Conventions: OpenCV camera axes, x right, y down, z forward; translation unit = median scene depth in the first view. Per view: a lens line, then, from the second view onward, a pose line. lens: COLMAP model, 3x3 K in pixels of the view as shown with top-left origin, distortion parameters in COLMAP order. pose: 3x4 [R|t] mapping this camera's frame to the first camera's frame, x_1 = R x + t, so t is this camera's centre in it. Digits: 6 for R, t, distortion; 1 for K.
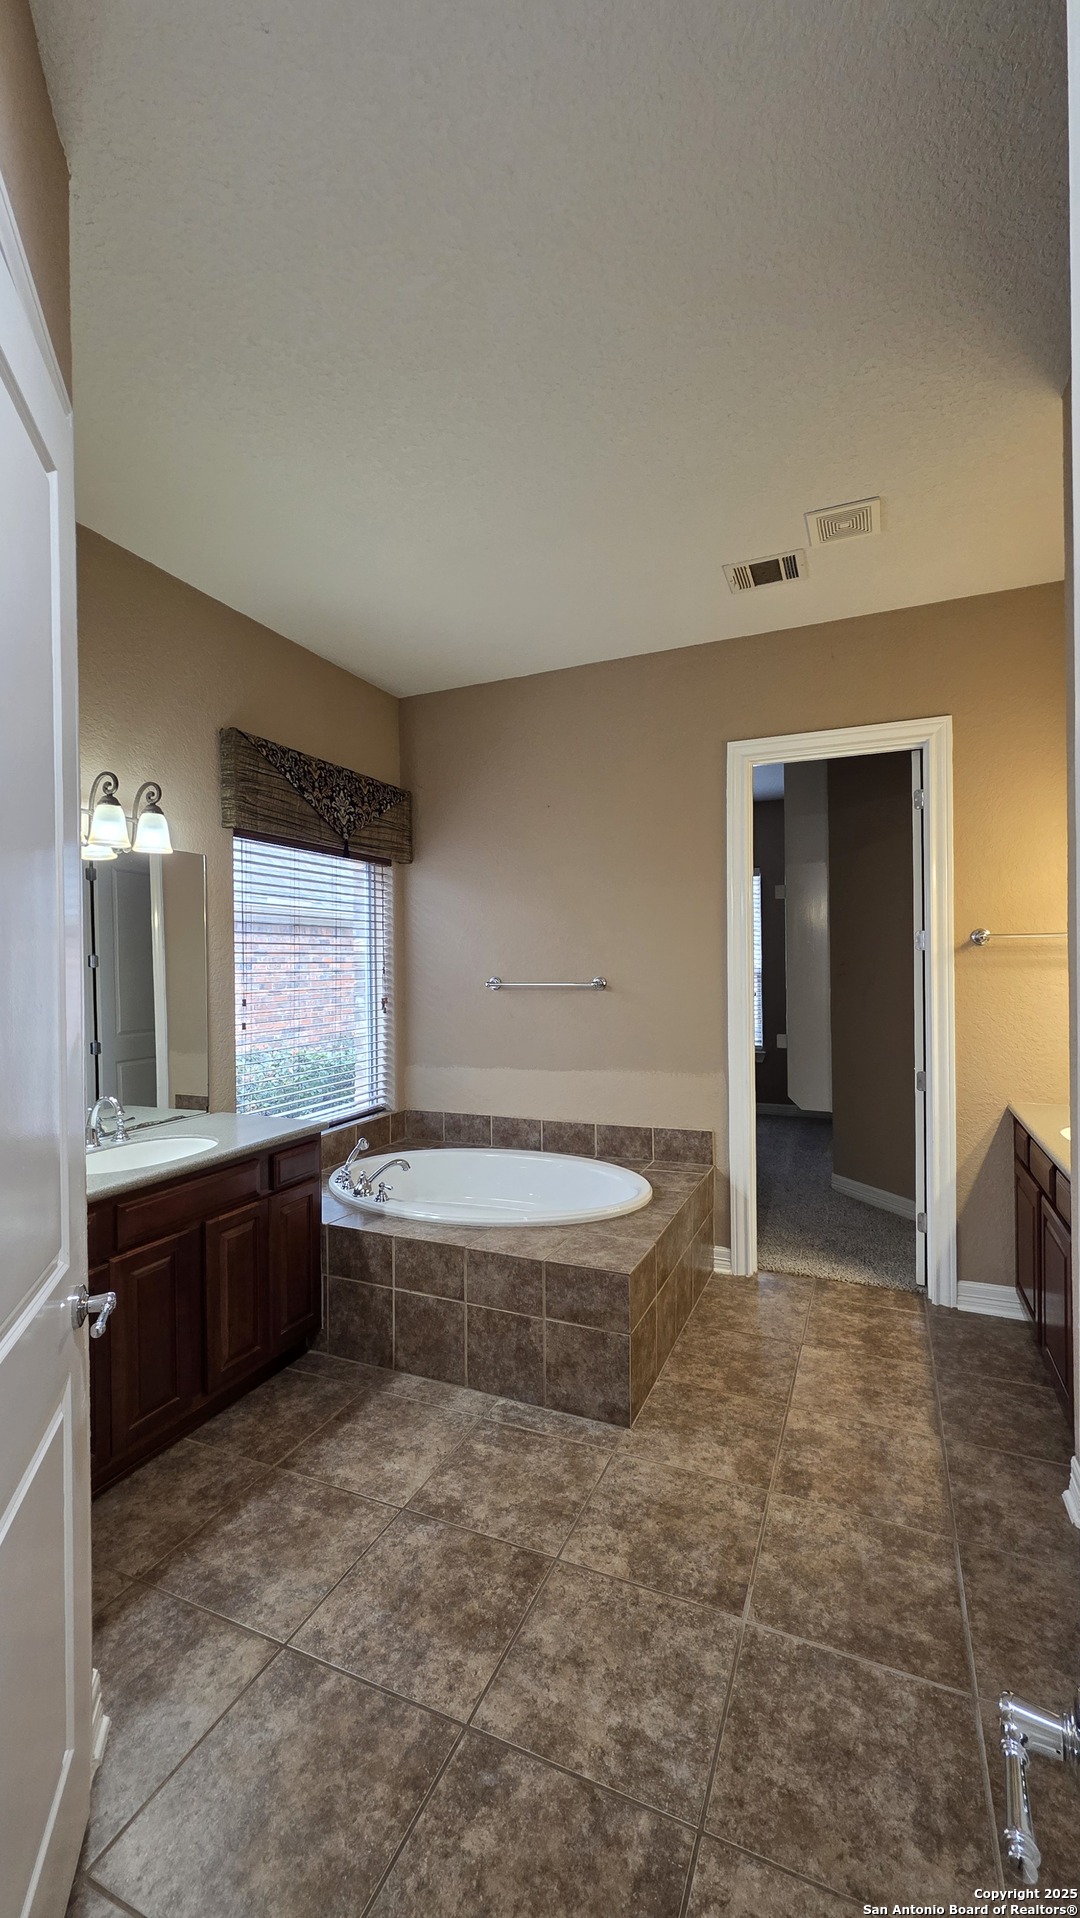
lens RADIAL K [[765.5, 0, 543.6], [0, 765.5, 962.0], [0, 0, 1]] dist [0.005703, -0.000067]
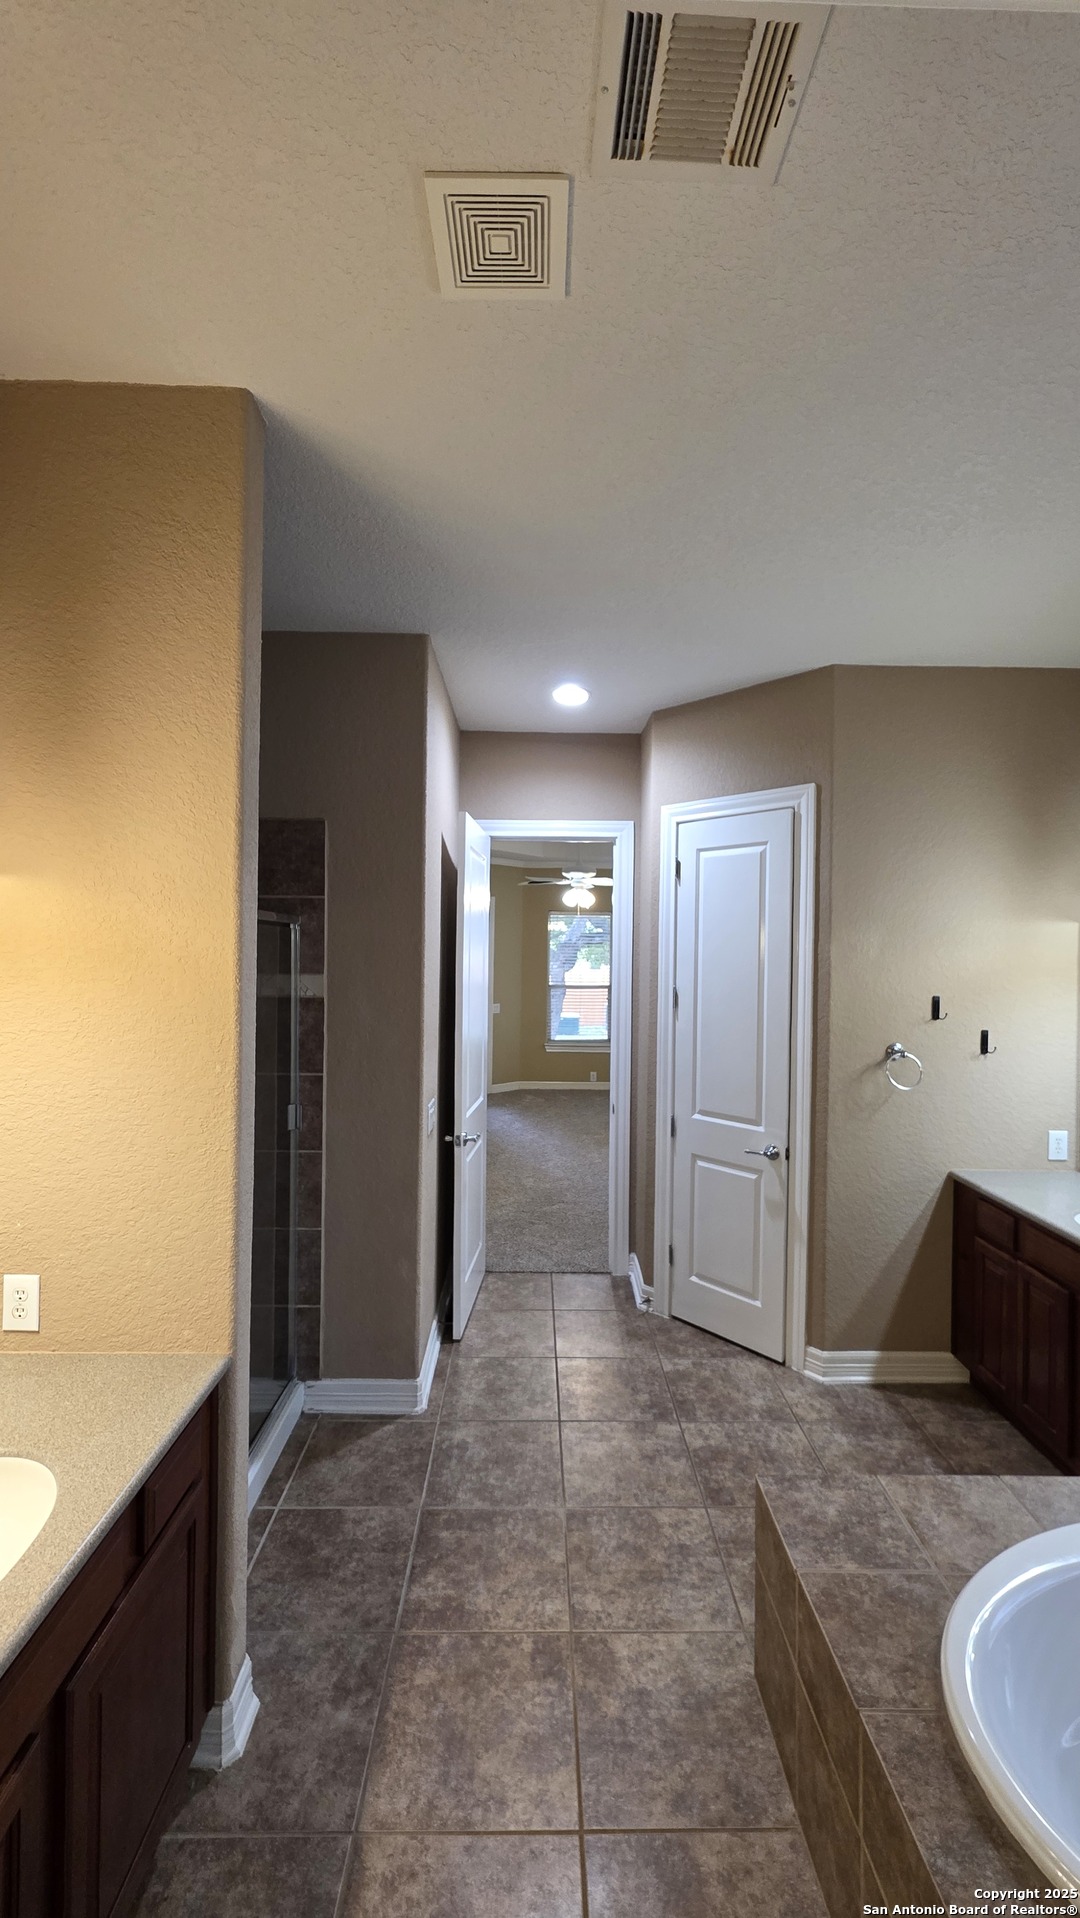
lens RADIAL K [[765.5, 0, 544.6], [0, 765.5, 960.5], [0, 0, 1]] dist [0.005703, -0.000067]
pose [[-0.908697, 0.001344, -0.417455, 0.795870], [-0.002487, 0.999960, 0.008635, -0.151082], [0.417450, 0.008885, -0.908657, 2.039416]]
